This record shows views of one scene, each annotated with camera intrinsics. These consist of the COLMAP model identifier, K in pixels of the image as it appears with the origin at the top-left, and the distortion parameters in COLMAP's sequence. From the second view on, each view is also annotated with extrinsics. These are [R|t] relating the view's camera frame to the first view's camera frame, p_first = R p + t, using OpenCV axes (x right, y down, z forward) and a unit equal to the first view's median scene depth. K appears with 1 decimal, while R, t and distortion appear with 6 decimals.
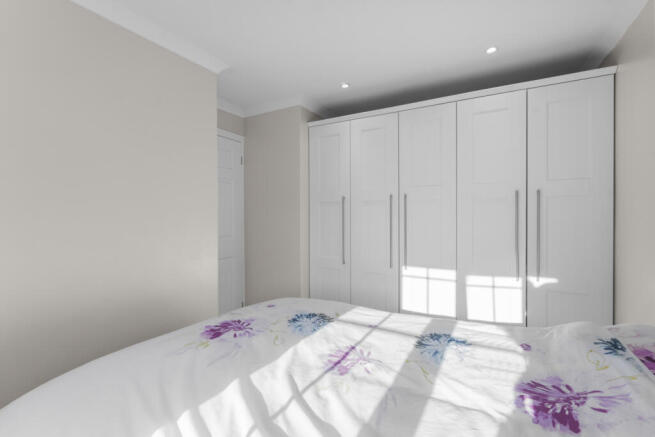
lens RADIAL K [[294.4, 0, 328.1], [0, 294.4, 215.3], [0, 0, 1]] dist [0.000467, 0.000025]
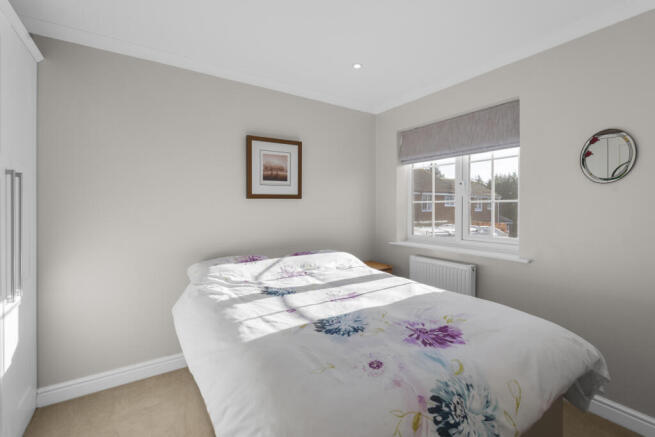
lens RADIAL K [[294.4, 0, 328.6], [0, 294.4, 211.7], [0, 0, 1]] dist [0.000467, 0.000025]
pose [[-0.885486, -0.004700, 0.464643, -0.458114], [0.004644, 0.999809, 0.018963, 0.003144], [-0.464643, 0.018949, -0.885295, 1.878058]]
